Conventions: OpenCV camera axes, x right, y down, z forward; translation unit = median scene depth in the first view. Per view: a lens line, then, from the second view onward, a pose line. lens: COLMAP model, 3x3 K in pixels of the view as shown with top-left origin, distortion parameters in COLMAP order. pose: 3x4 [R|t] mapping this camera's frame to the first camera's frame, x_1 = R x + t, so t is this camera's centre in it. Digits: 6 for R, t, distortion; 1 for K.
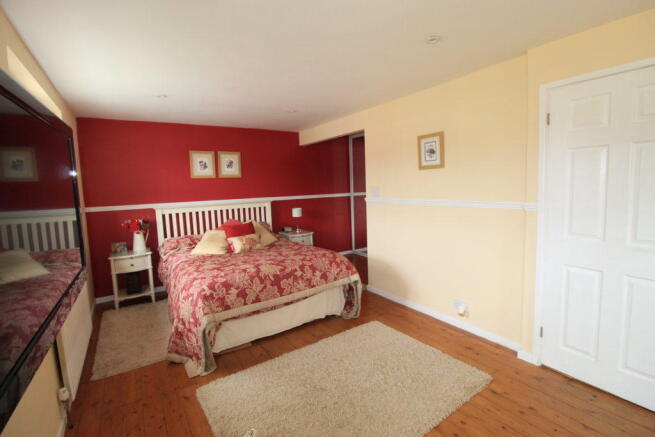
lens RADIAL K [[300.4, 0, 328.0], [0, 300.4, 212.8], [0, 0, 1]] dist [-0.014227, -0.002012]
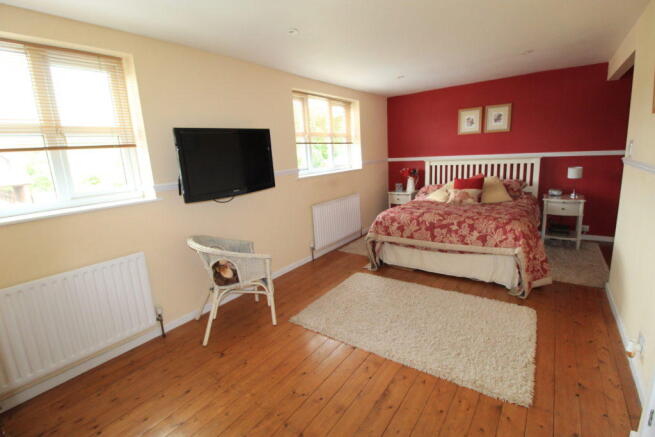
lens RADIAL K [[300.4, 0, 326.3], [0, 300.4, 213.3], [0, 0, 1]] dist [-0.014227, -0.002012]
pose [[0.343233, 0.200514, -0.917598, 0.536065], [-0.043805, 0.979301, 0.197612, -0.029818], [0.938228, -0.027631, 0.344912, 0.150659]]
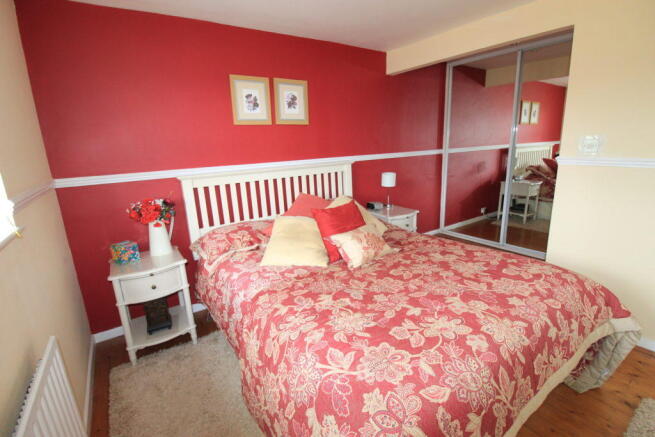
lens RADIAL K [[300.4, 0, 325.9], [0, 300.4, 215.5], [0, 0, 1]] dist [-0.014227, -0.002012]
pose [[0.999900, -0.009591, 0.010358, -0.324038], [0.007985, 0.989366, 0.145229, -0.025998], [-0.011641, -0.145131, 0.989344, 0.445051]]
